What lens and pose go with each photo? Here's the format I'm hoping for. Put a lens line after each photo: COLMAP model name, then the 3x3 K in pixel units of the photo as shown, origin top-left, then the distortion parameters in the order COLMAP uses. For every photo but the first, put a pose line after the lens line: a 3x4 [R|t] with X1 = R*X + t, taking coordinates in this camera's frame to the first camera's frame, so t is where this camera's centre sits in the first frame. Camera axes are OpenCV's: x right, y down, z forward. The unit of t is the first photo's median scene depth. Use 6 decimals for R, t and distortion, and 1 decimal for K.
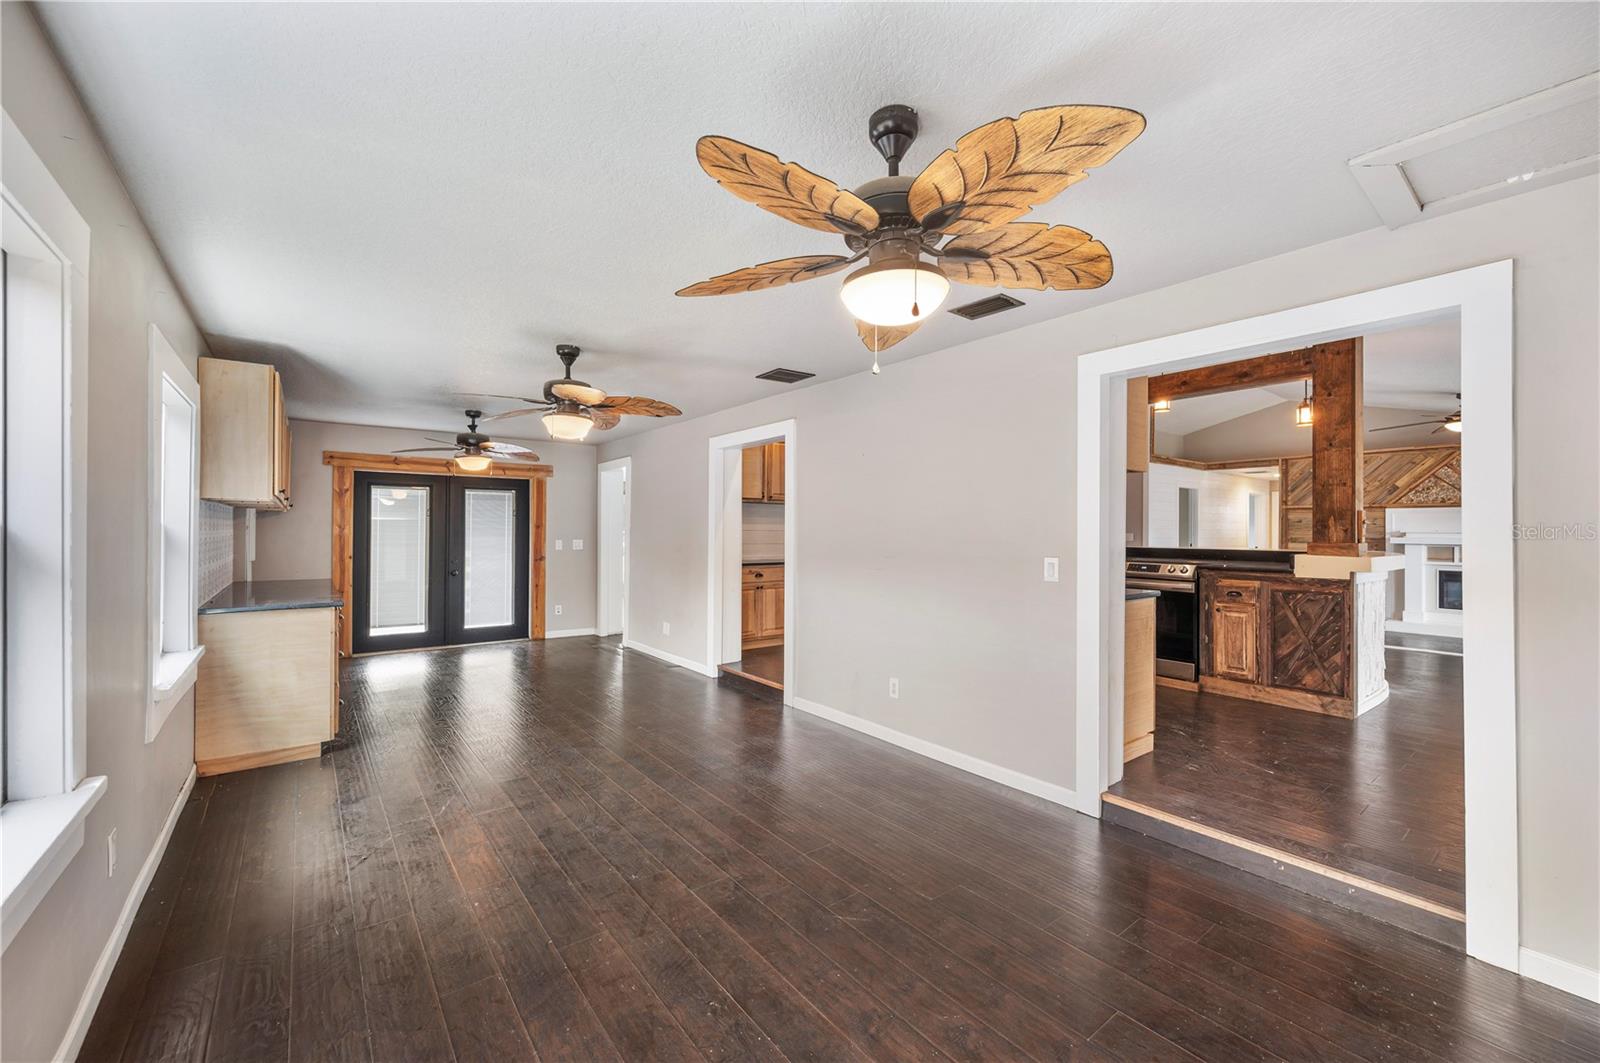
lens RADIAL K [[636.7, 0, 800.0], [0, 636.7, 531.5], [0, 0, 1]] dist [-0.001919, -0.000233]
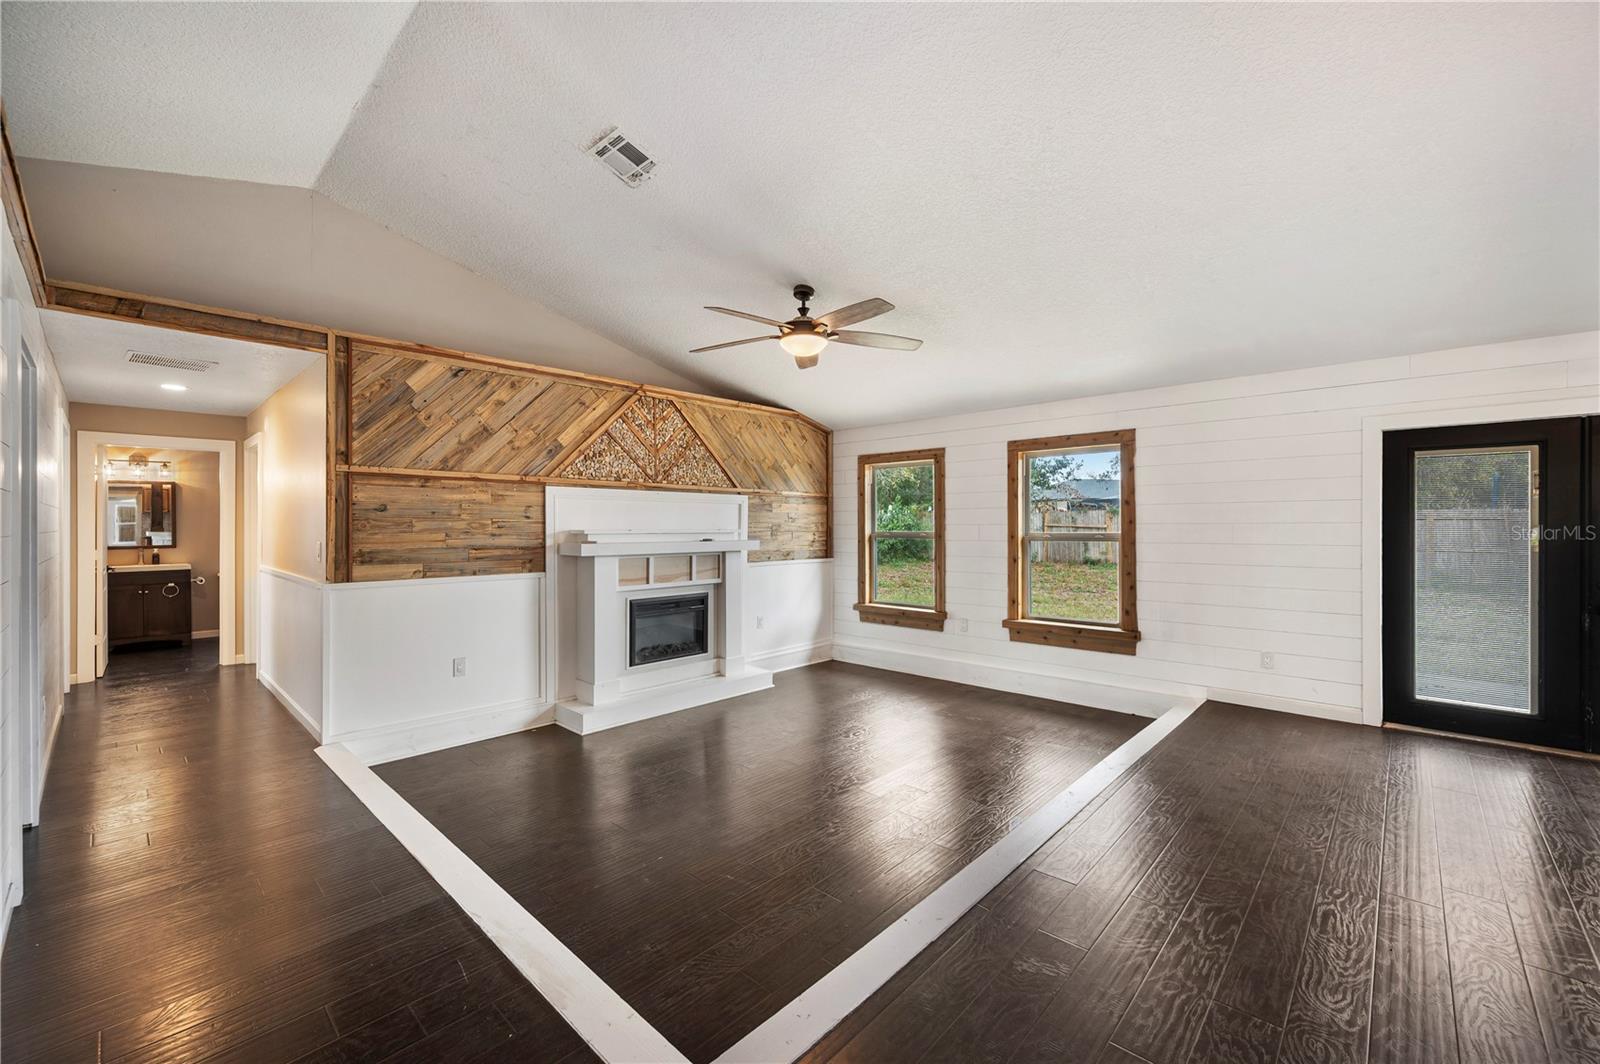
lens RADIAL K [[644.4, 0, 807.2], [0, 644.4, 525.3], [0, 0, 1]] dist [-0.003496, -0.000226]
pose [[-0.171519, -0.006715, 0.985158, 0.789834], [0.001223, 0.999975, 0.007029, -0.017854], [-0.985180, 0.002411, -0.171507, 1.802559]]
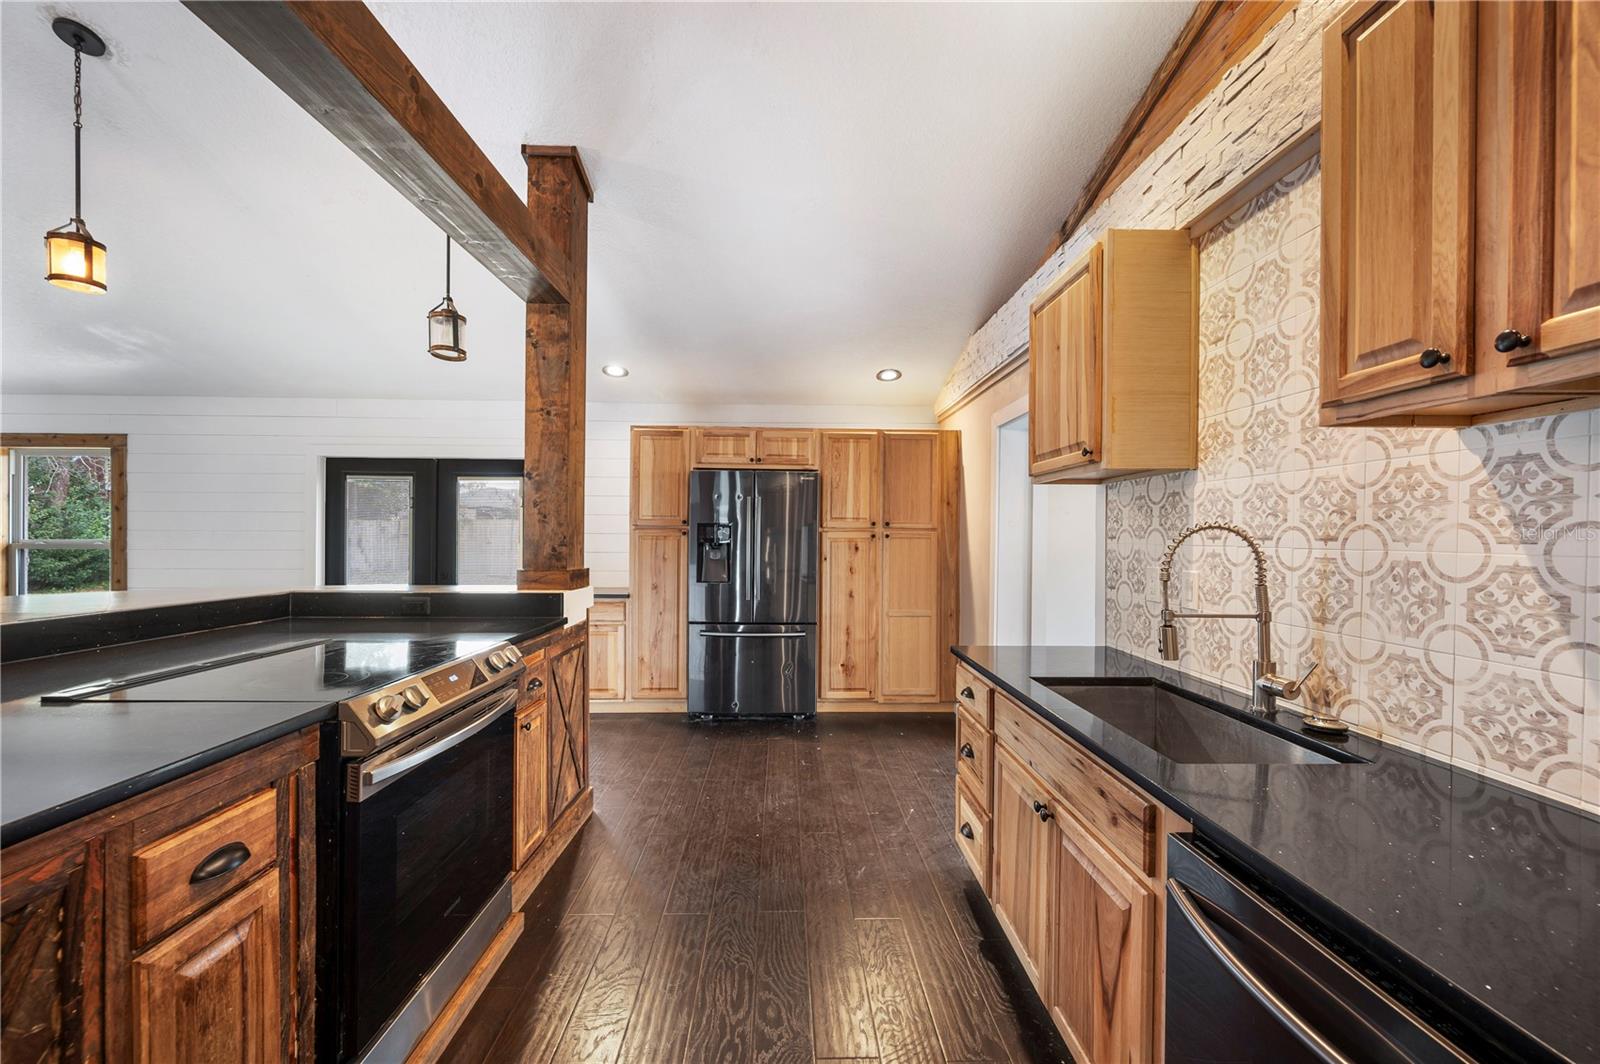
lens RADIAL K [[636.6, 0, 803.5], [0, 636.6, 540.1], [0, 0, 1]] dist [-0.000244, 0.000062]
pose [[-0.812860, -0.016505, 0.582226, 0.227637], [-0.011585, 0.999859, 0.012171, -0.021437], [-0.582344, 0.003148, -0.812936, 1.269947]]
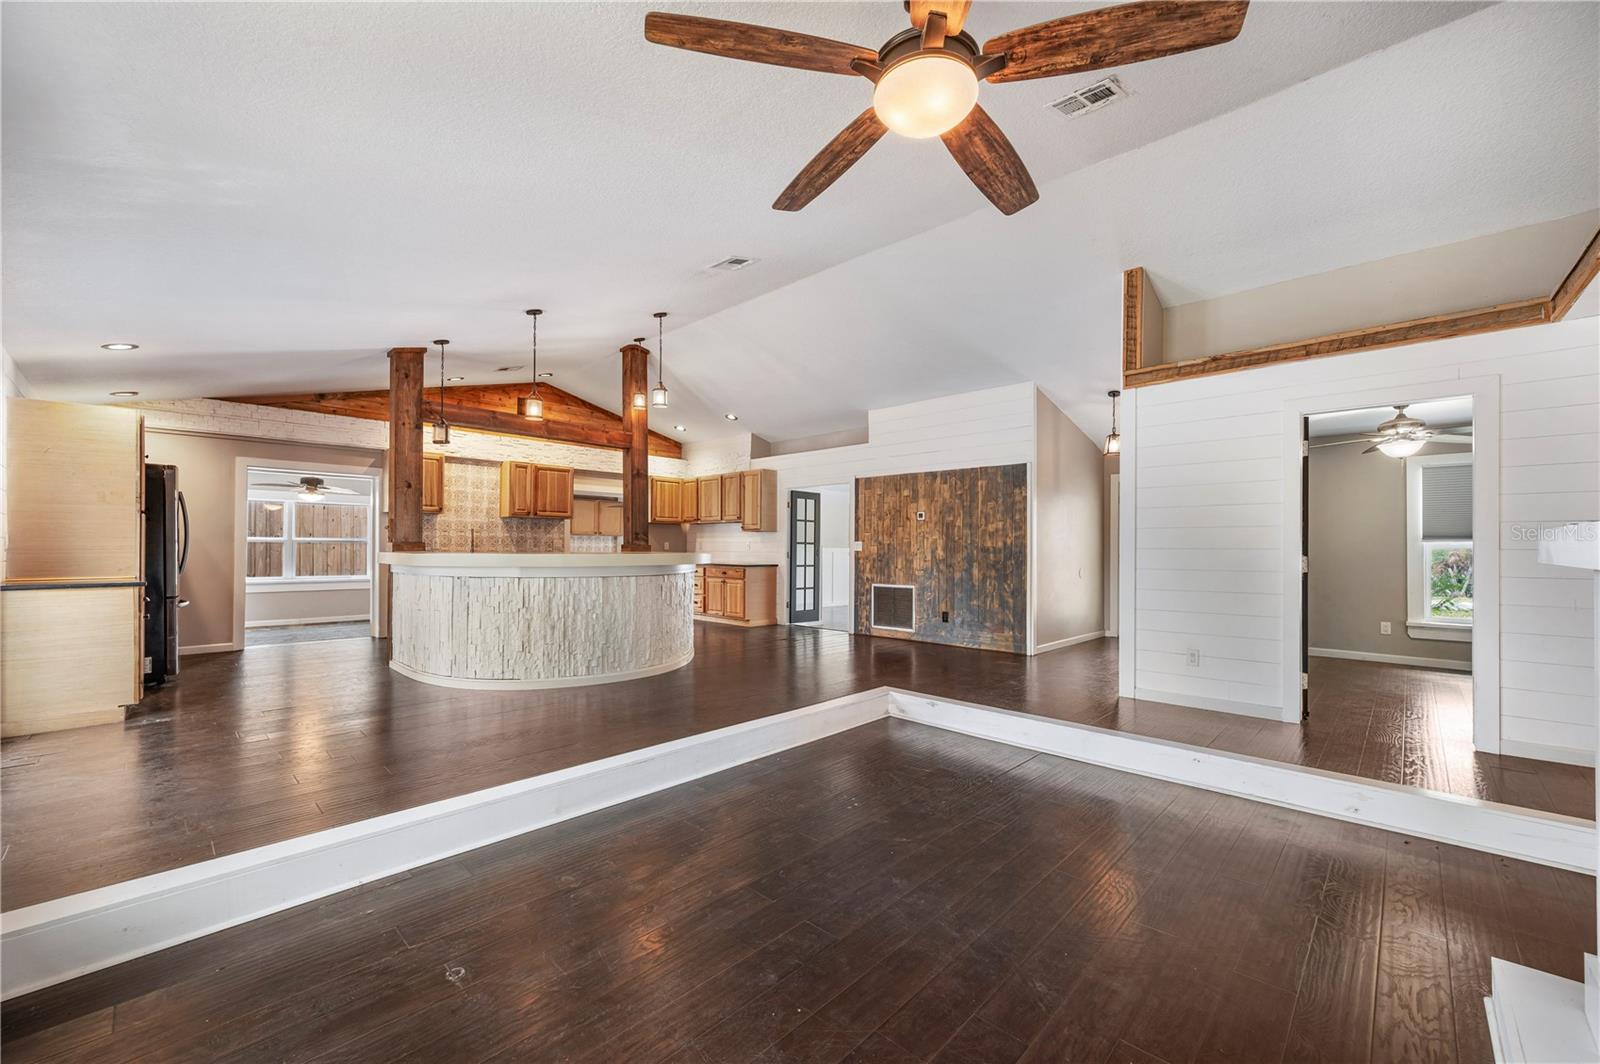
lens RADIAL K [[640.8, 0, 814.9], [0, 640.8, 543.0], [0, 0, 1]] dist [-0.000698, -0.000121]
pose [[0.173193, -0.013628, -0.984794, 2.148505], [-0.002975, 0.999892, -0.014360, 0.032752], [0.984883, 0.005417, 0.173133, 1.485302]]
